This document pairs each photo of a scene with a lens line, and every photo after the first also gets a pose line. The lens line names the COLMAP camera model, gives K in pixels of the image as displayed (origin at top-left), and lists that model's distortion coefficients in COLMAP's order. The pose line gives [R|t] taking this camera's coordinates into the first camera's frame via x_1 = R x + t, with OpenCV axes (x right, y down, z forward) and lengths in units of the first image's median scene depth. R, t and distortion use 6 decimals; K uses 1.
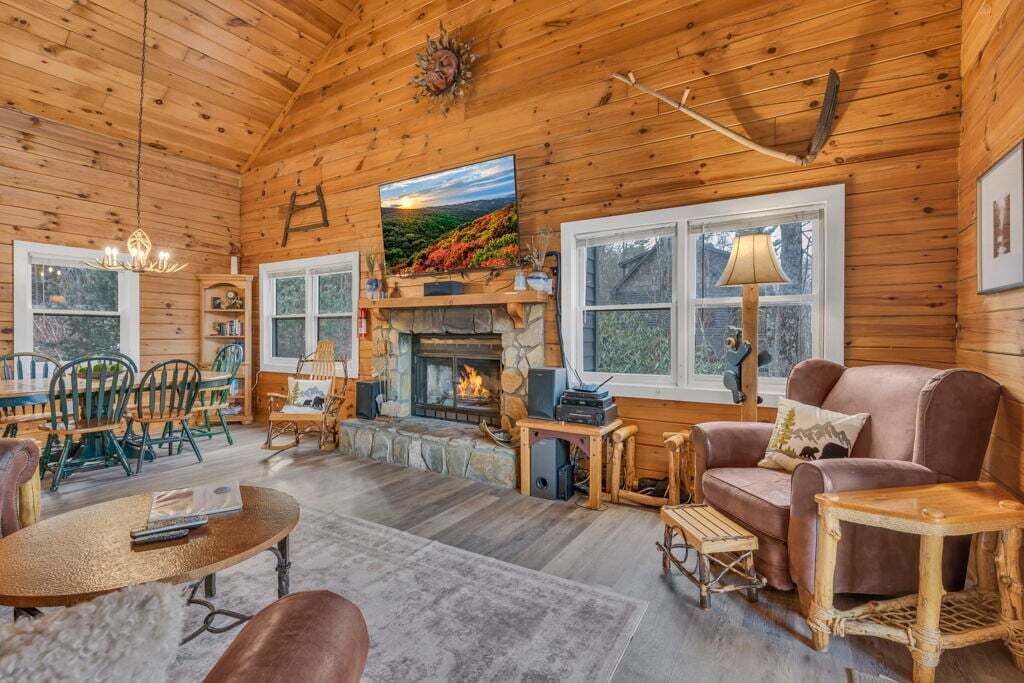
lens RADIAL K [[468.5, 0, 511.5], [0, 468.5, 335.9], [0, 0, 1]] dist [0.001018, -0.000063]
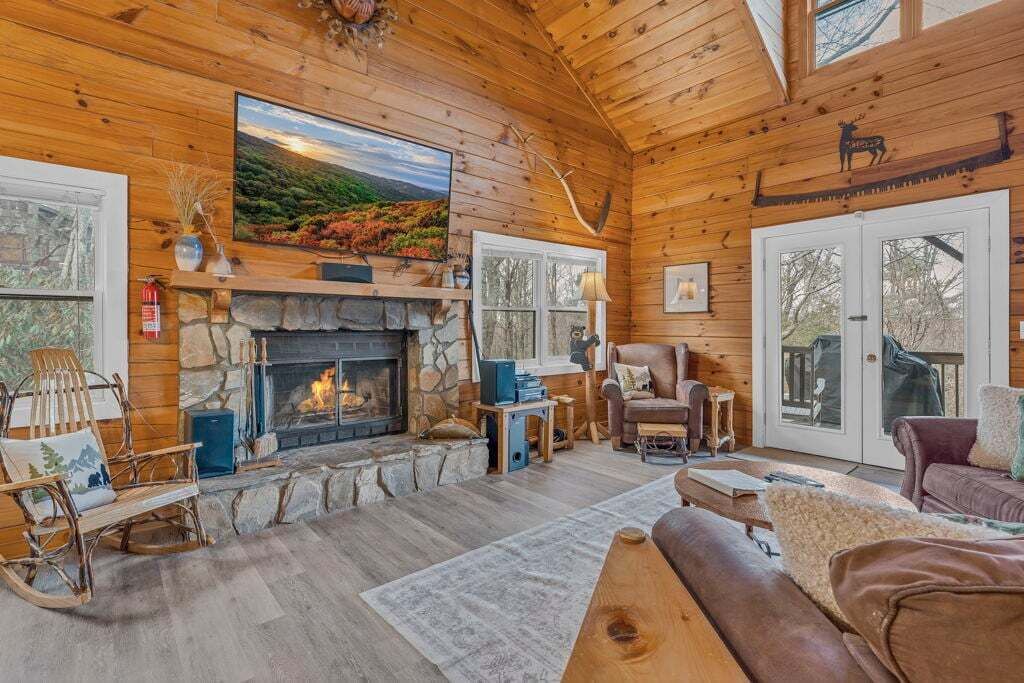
lens RADIAL K [[471.1, 0, 513.0], [0, 471.1, 336.5], [0, 0, 1]] dist [-0.013466, 0.000102]
pose [[0.308999, -0.014250, 0.950956, -1.018153], [0.010457, 0.999878, 0.011586, -0.001186], [-0.951005, 0.006364, 0.309111, 0.624792]]
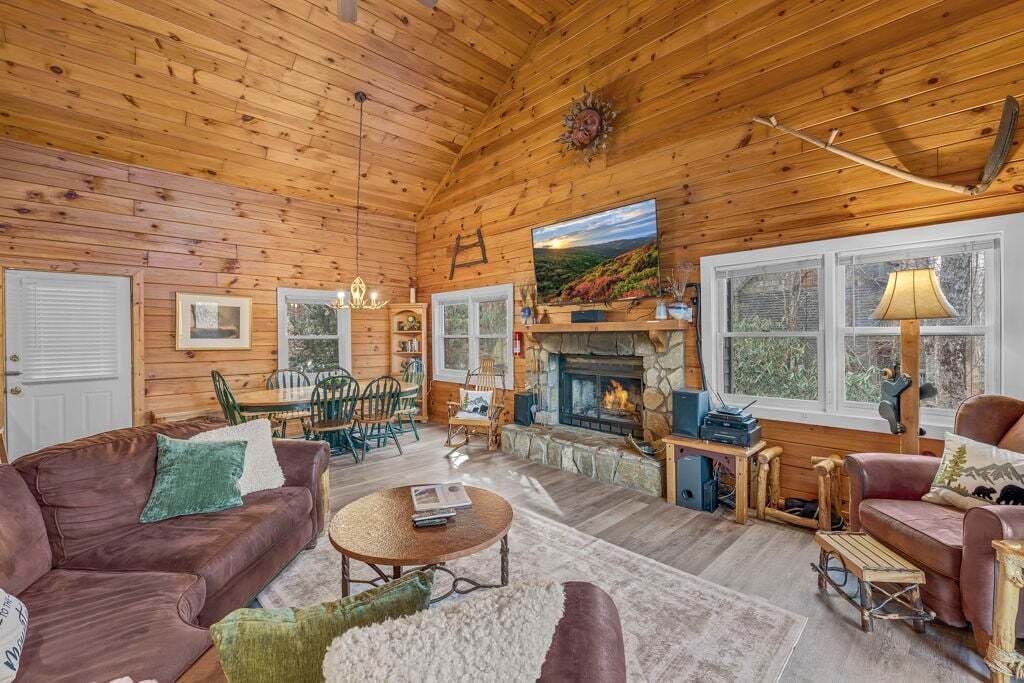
lens RADIAL K [[435.3, 0, 513.3], [0, 435.3, 337.2], [0, 0, 1]] dist [-0.000604, 0.000656]
pose [[0.967795, -0.009585, -0.251557, -0.070368], [0.009903, 0.999951, -0.000001, -0.063968], [0.251544, -0.002490, 0.967843, -0.106229]]
